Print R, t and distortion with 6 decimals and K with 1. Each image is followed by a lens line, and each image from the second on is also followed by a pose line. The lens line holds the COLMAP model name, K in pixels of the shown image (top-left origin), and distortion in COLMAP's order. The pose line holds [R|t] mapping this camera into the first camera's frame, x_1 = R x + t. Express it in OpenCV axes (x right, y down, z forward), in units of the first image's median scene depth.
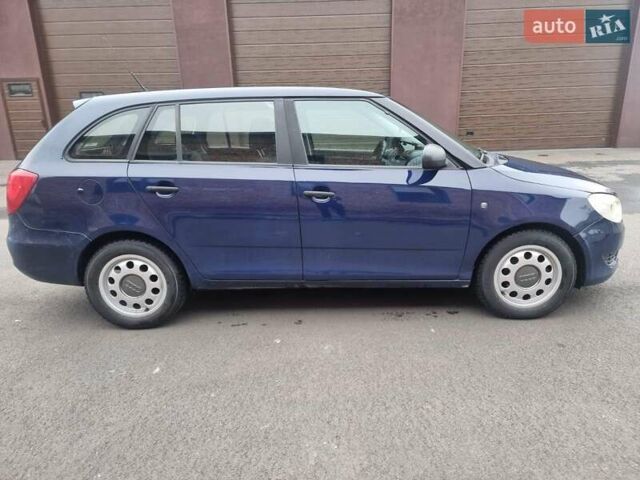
lens RADIAL K [[440.9, 0, 320.7], [0, 440.9, 234.8], [0, 0, 1]] dist [0.074524, -0.057505]
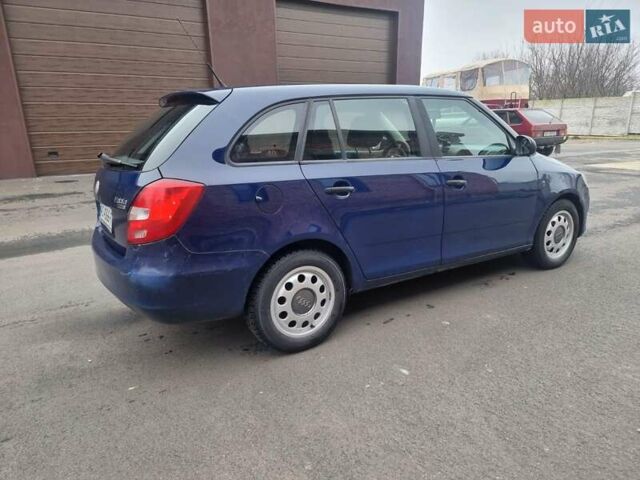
lens RADIAL K [[440.9, 0, 301.9], [0, 440.9, 231.8], [0, 0, 1]] dist [0.074524, -0.057505]
pose [[0.851428, -0.123516, 0.509720, -0.878840], [0.140621, 0.990051, 0.005020, -0.029641], [-0.505269, 0.067403, 0.860326, 0.238217]]
